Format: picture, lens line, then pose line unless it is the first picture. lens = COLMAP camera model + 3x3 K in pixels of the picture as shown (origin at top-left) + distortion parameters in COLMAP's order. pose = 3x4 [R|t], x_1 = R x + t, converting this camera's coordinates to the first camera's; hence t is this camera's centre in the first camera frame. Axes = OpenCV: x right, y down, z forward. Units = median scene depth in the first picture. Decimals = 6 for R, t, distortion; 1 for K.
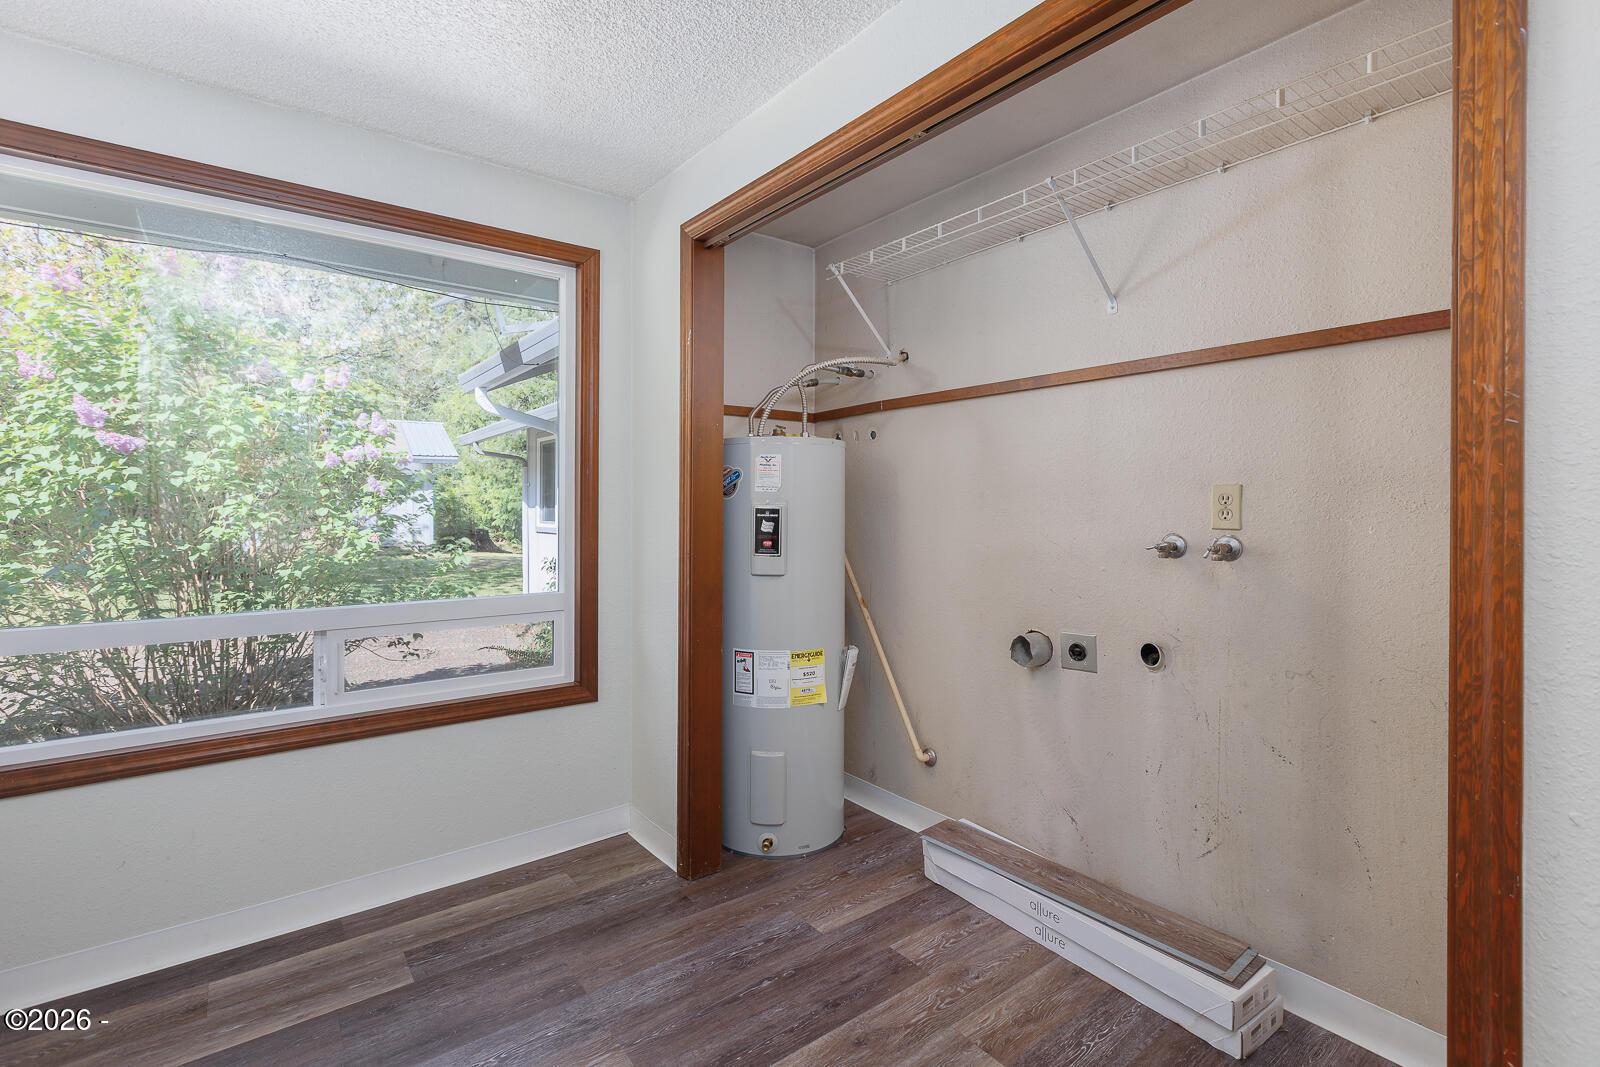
lens RADIAL K [[726.6, 0, 785.4], [0, 726.6, 505.5], [0, 0, 1]] dist [0.001708, -0.000090]
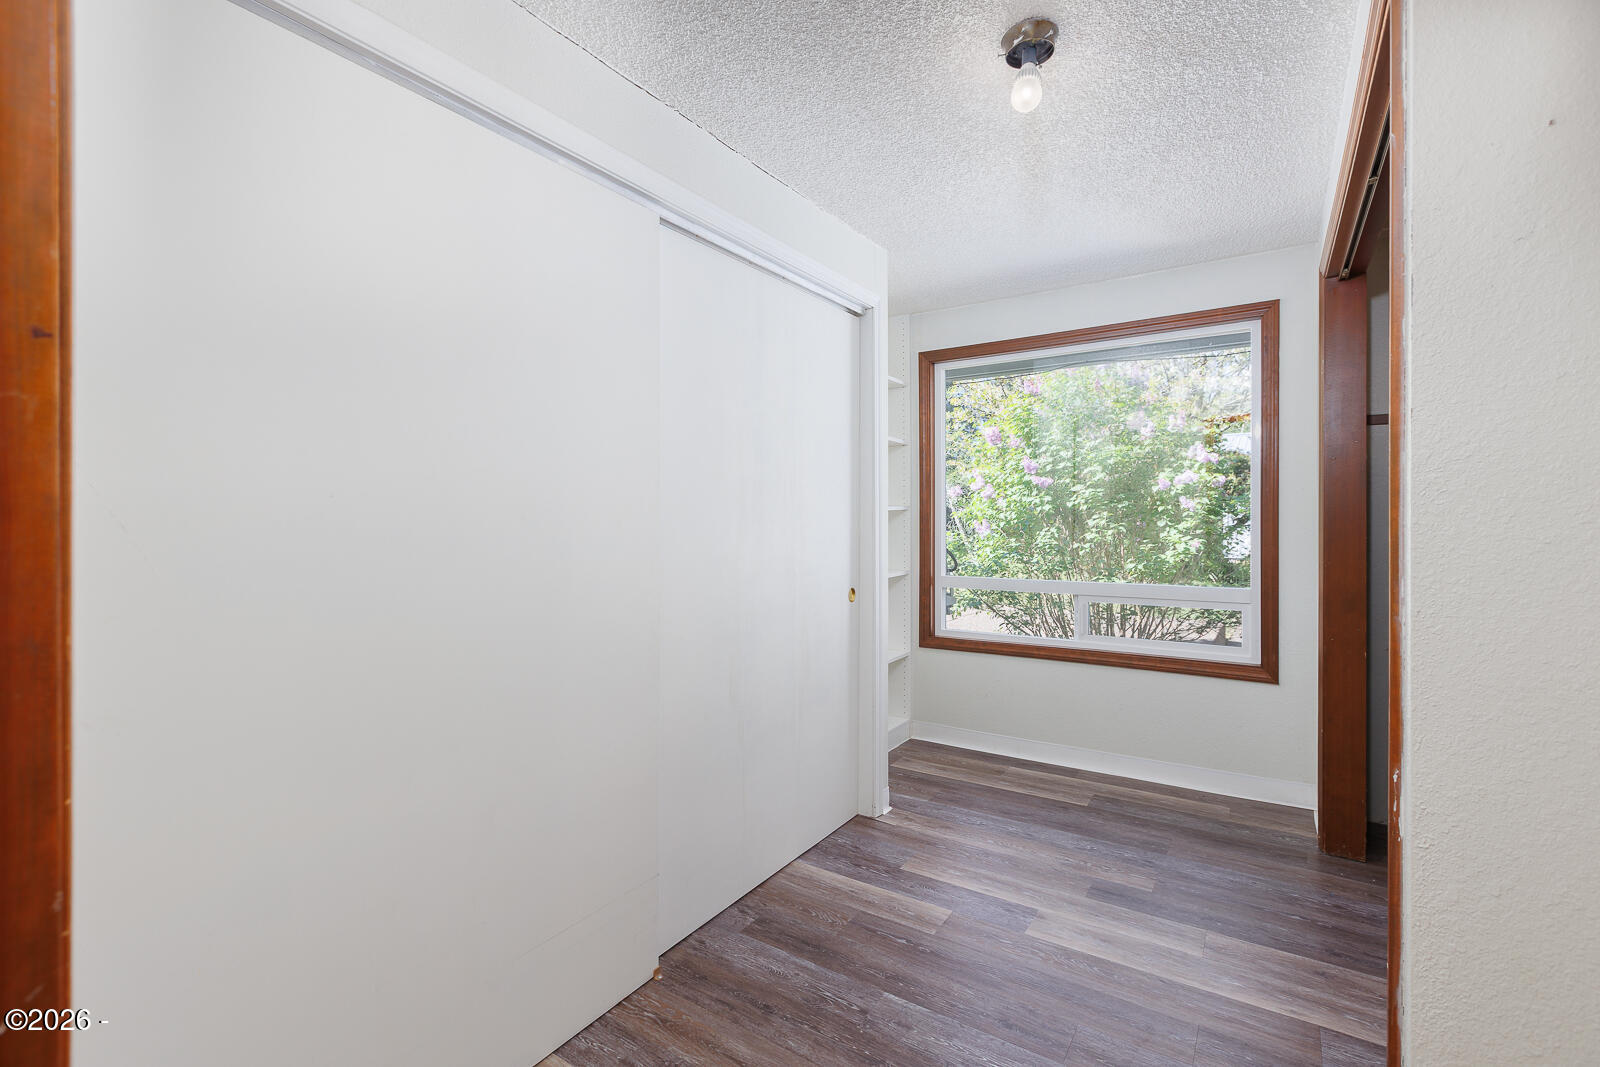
lens RADIAL K [[726.6, 0, 801.9], [0, 726.6, 527.1], [0, 0, 1]] dist [0.001708, -0.000090]
pose [[0.333430, 0.005465, -0.942759, 0.679601], [0.005436, 0.999955, 0.007719, 0.003130], [0.942759, -0.007698, 0.333385, -0.129269]]
